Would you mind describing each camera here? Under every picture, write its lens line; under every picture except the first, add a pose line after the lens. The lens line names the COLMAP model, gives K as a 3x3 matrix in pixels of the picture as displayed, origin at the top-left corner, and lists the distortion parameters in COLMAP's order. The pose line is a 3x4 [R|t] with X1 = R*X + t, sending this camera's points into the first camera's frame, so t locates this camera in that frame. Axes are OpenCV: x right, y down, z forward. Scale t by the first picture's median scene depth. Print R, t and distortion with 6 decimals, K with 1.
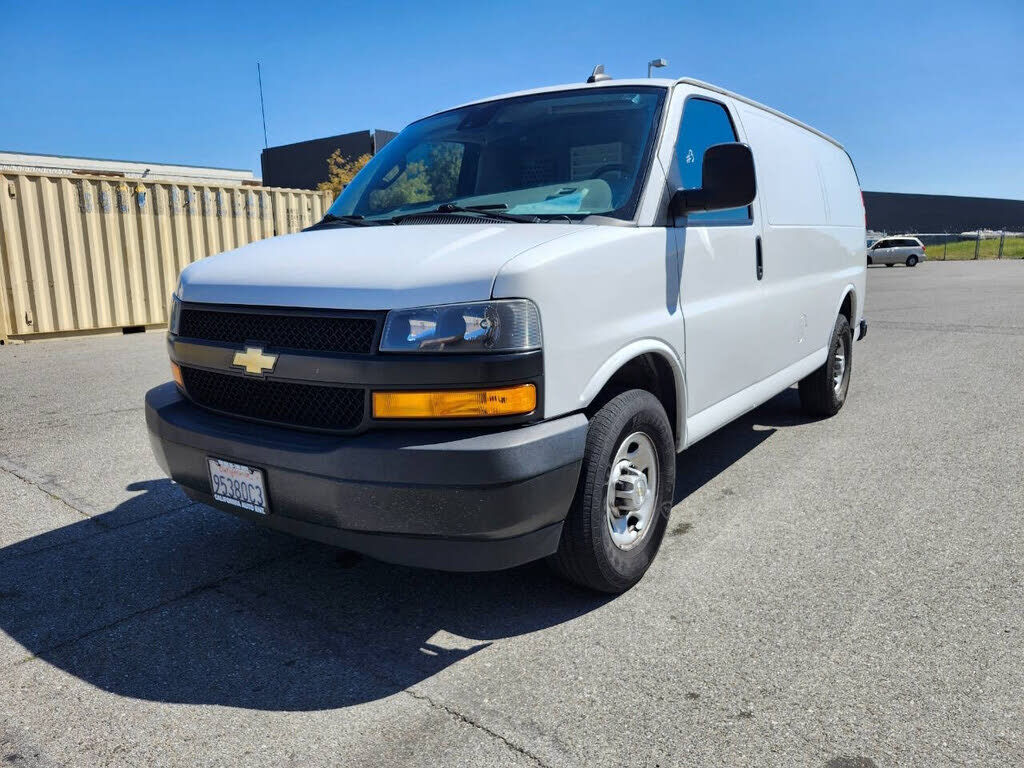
lens RADIAL K [[749.6, 0, 512.0], [0, 749.6, 384.0], [0, 0, 1]] dist [0.003999, 0.000536]
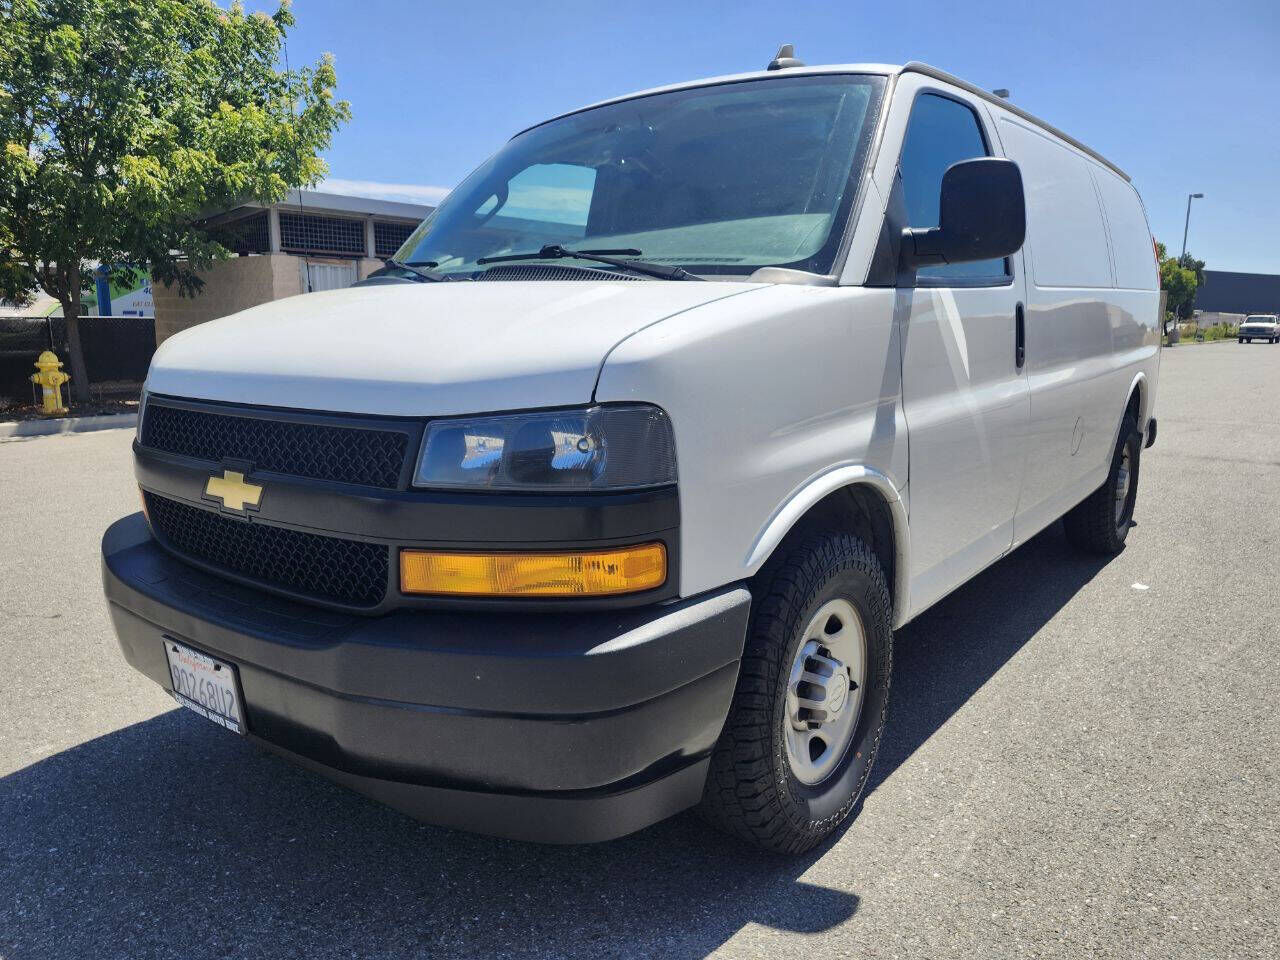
lens RADIAL K [[937.0, 0, 640.0], [0, 937.0, 480.0], [0, 0, 1]] dist [0.003999, 0.000536]
pose [[0.998937, 0.016867, -0.042908, 0.037922], [-0.017010, 0.999851, -0.002969, -0.043162], [0.042852, 0.003695, 0.999075, 0.212375]]
